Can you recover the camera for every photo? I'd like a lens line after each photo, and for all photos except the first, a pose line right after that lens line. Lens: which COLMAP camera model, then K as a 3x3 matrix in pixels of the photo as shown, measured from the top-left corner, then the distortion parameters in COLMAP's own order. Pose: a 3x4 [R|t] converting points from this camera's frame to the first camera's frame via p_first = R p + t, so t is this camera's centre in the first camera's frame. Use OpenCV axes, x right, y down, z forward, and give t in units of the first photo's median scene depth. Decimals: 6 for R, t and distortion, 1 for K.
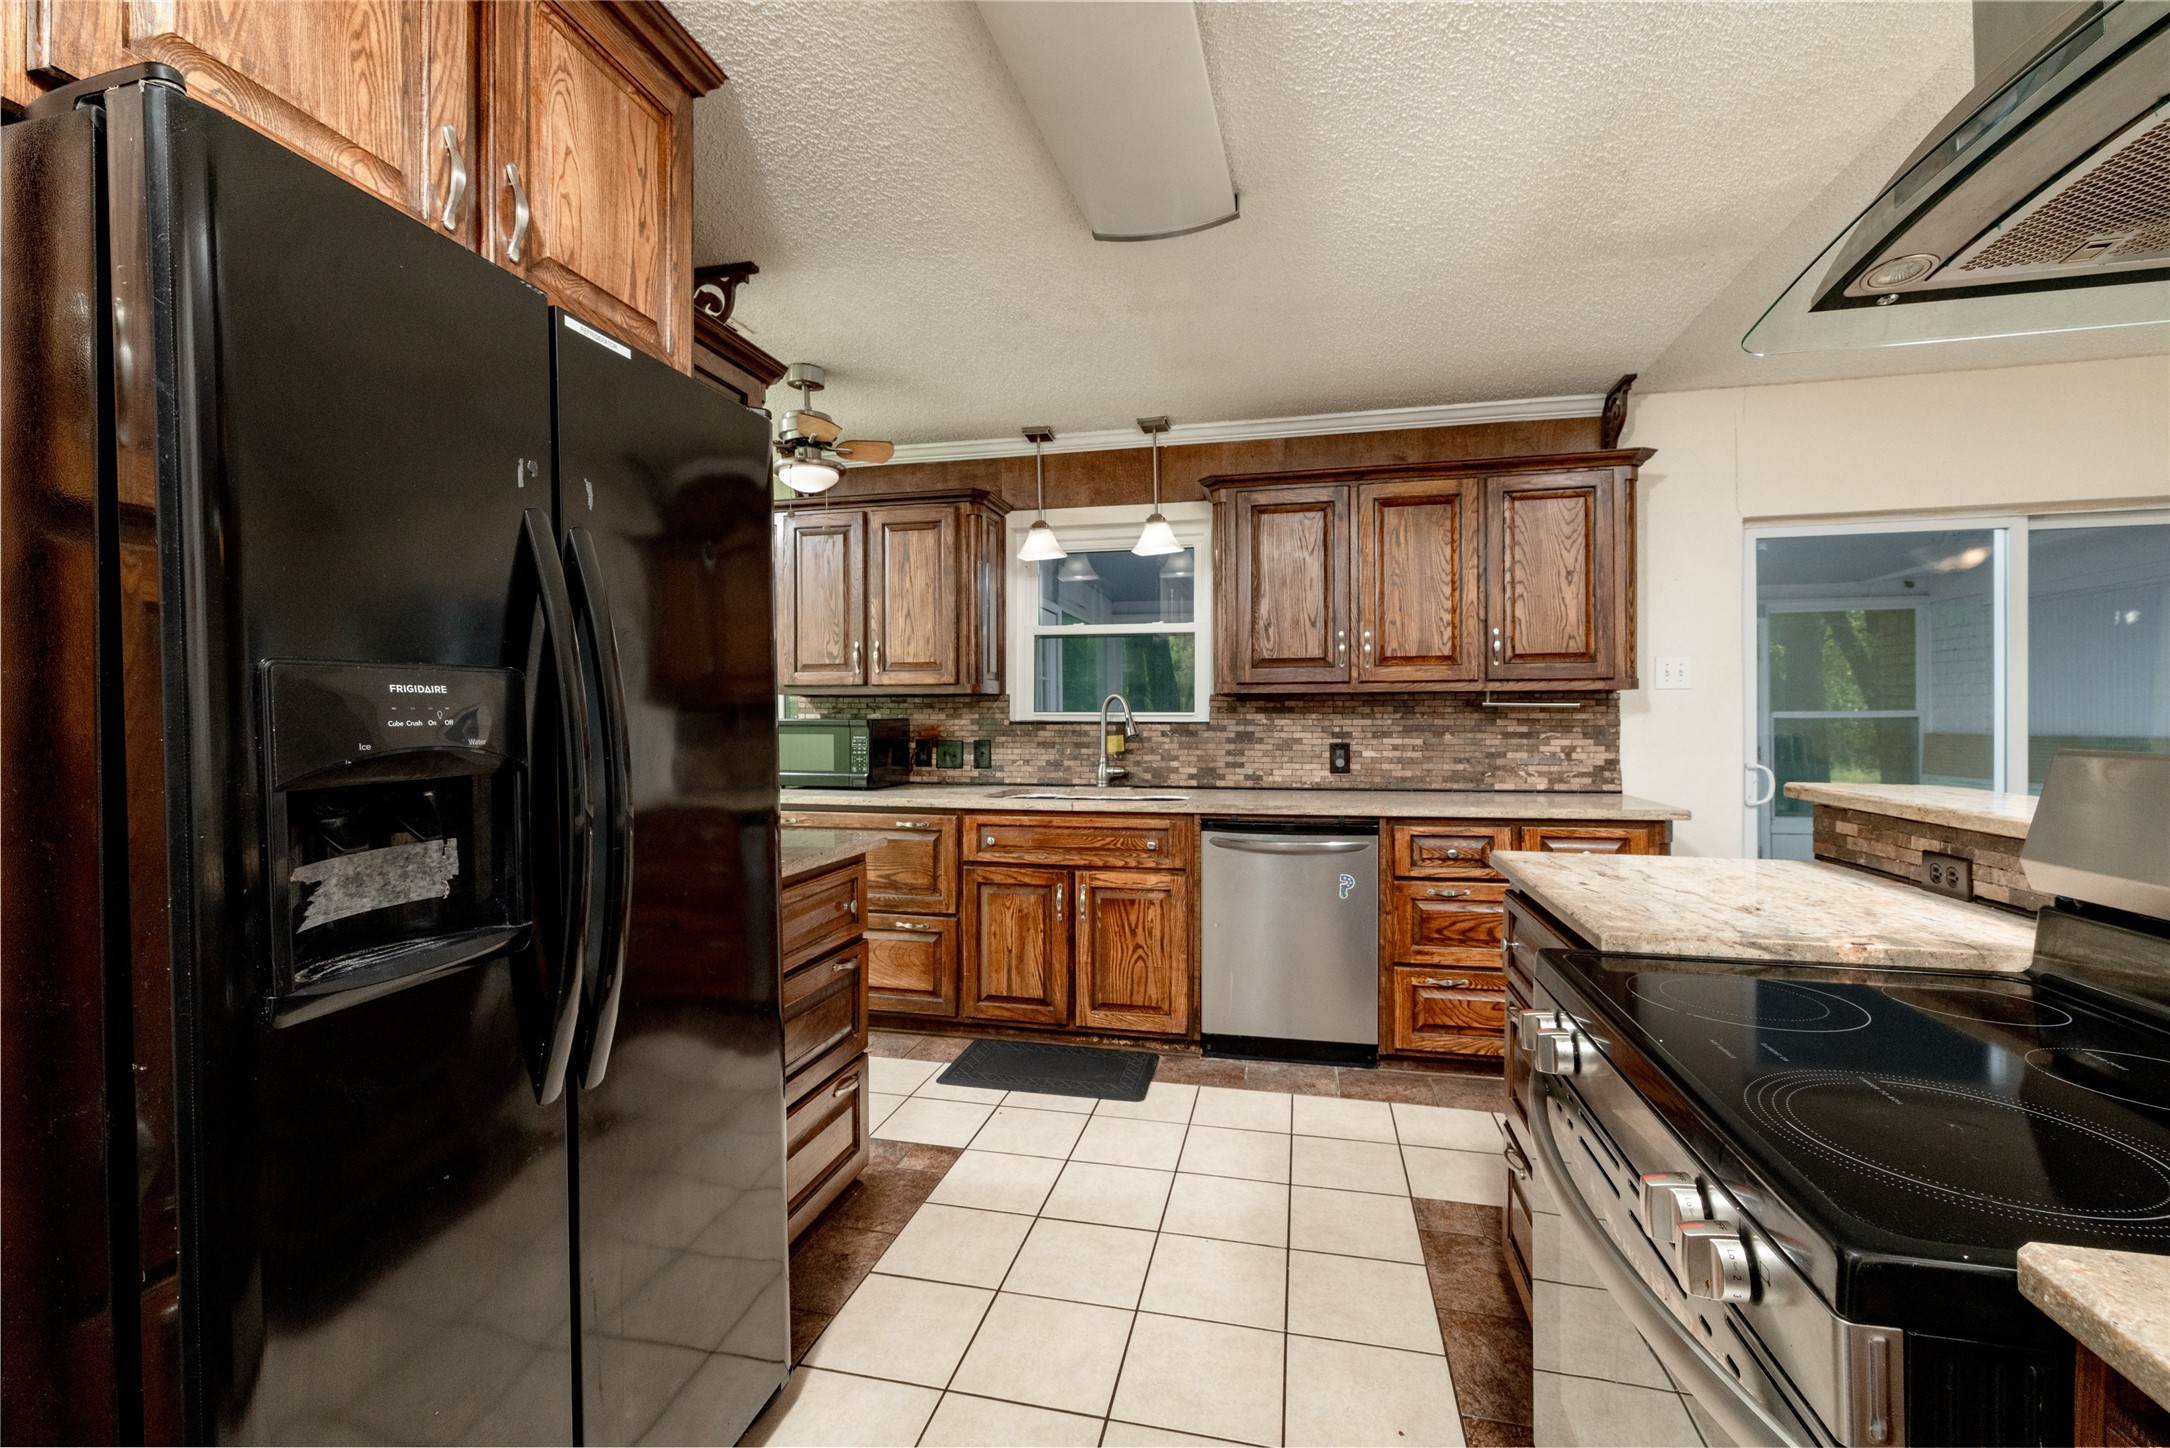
lens RADIAL K [[930.2, 0, 1078.8], [0, 930.2, 720.6], [0, 0, 1]] dist [-0.004373, 0.002386]
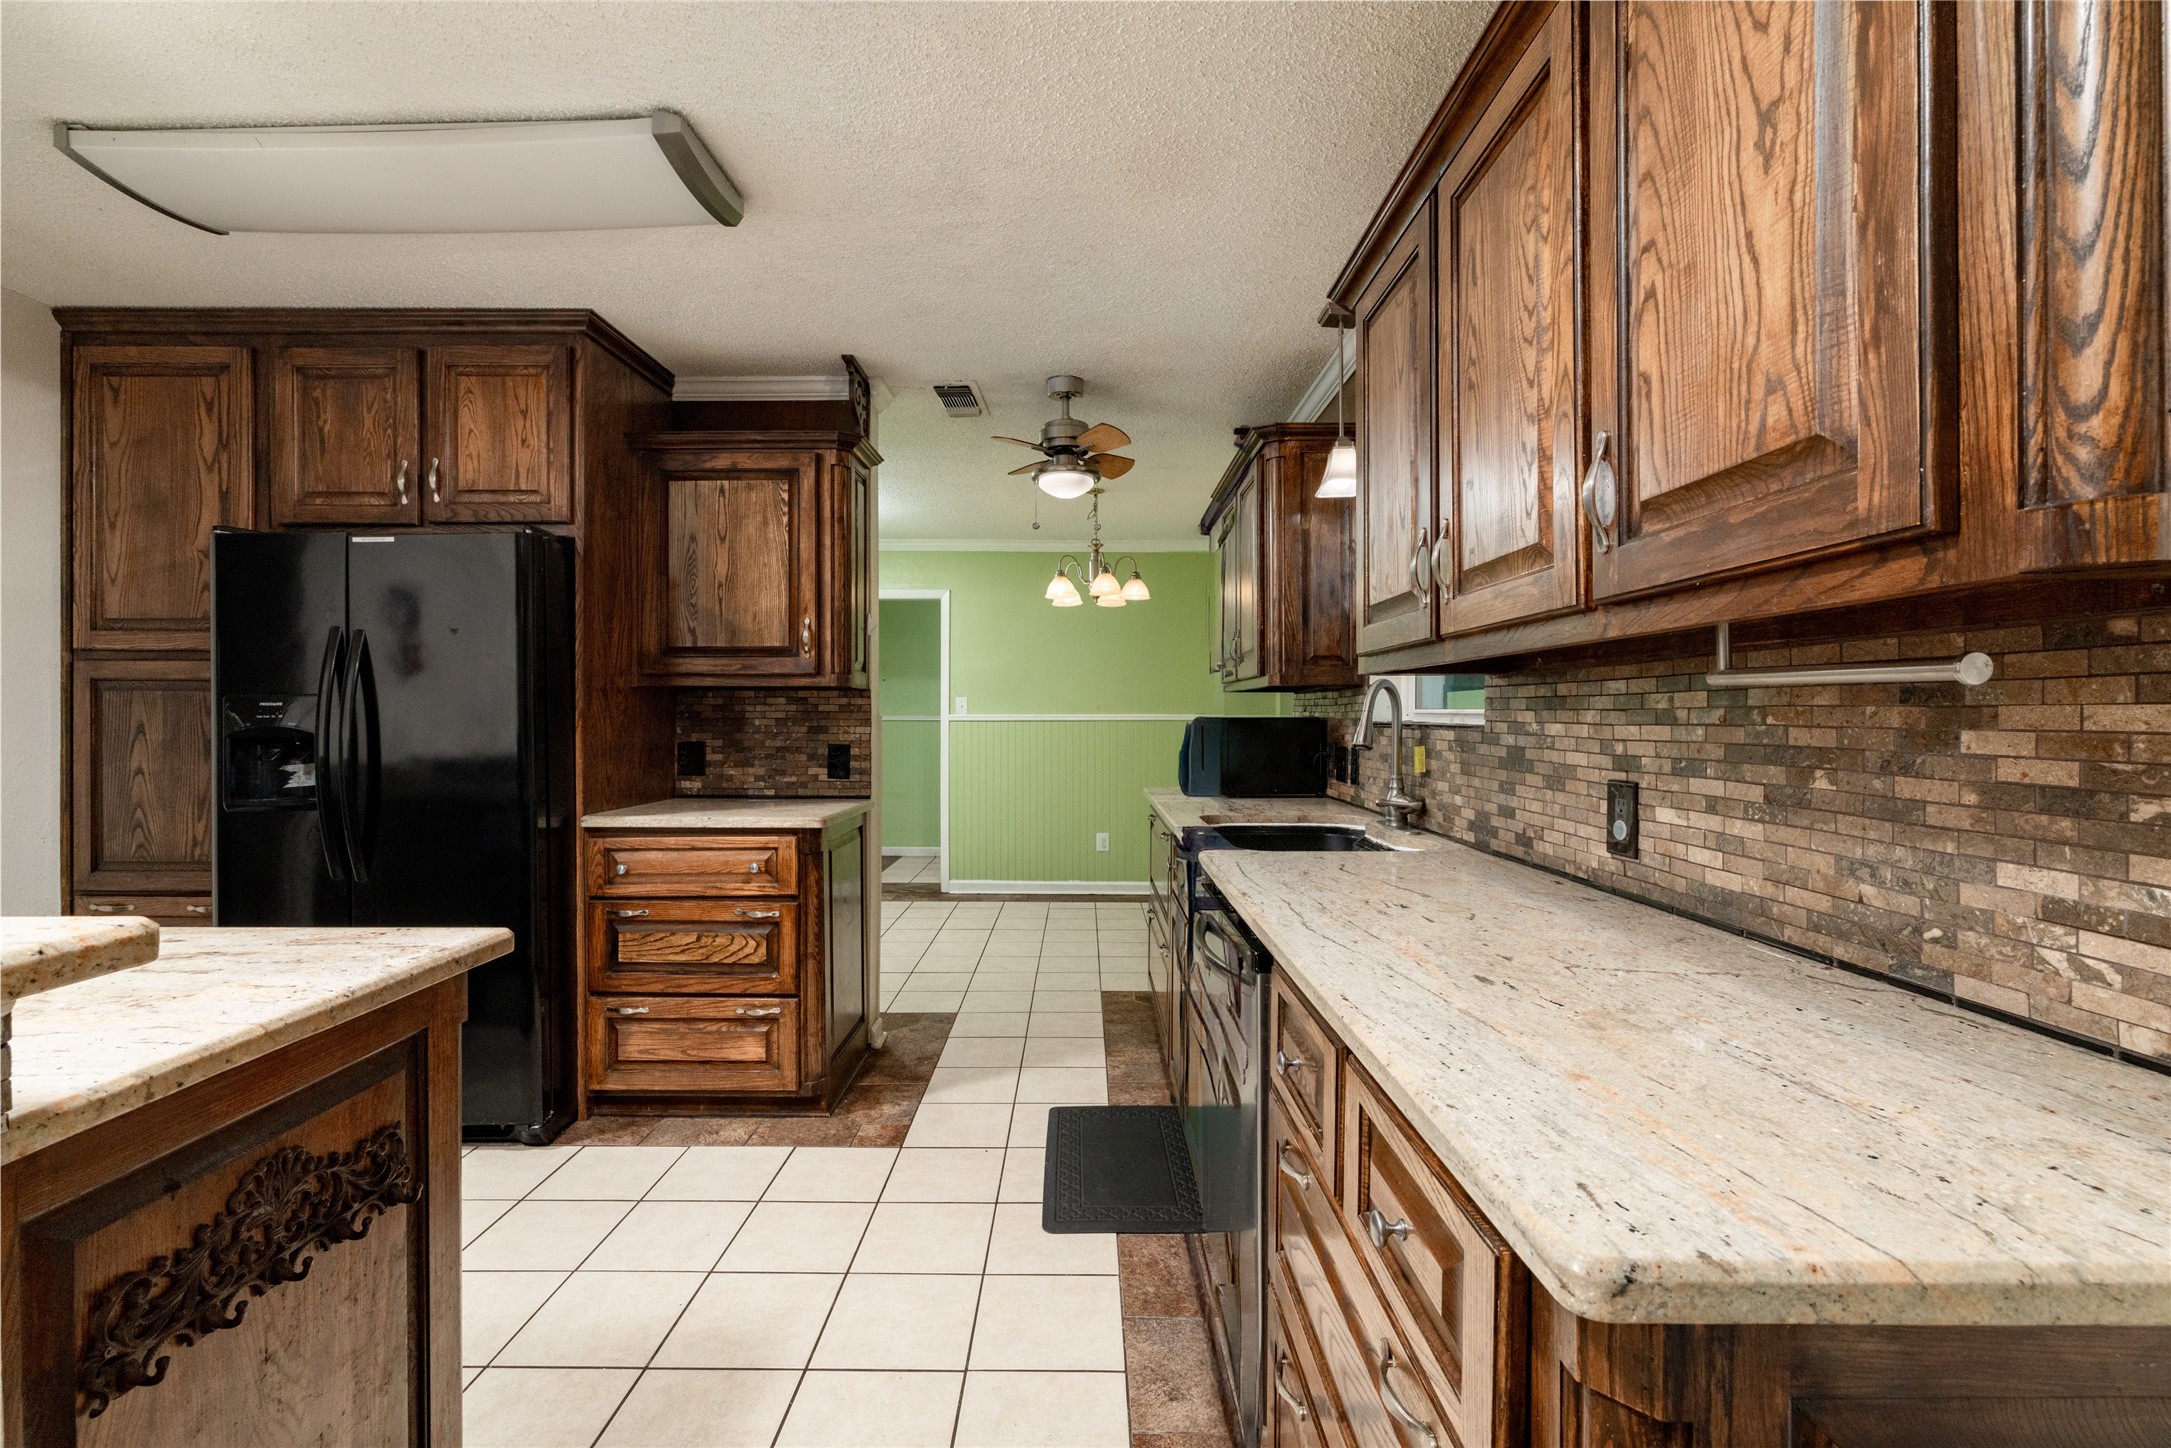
lens RADIAL K [[930.6, 0, 1080.1], [0, 930.6, 718.9], [0, 0, 1]] dist [-0.004373, 0.002386]
pose [[0.226288, 0.006374, -0.974040, 0.642175], [-0.005652, 0.999970, 0.005231, -0.004605], [0.974044, 0.004322, 0.226317, 0.691470]]
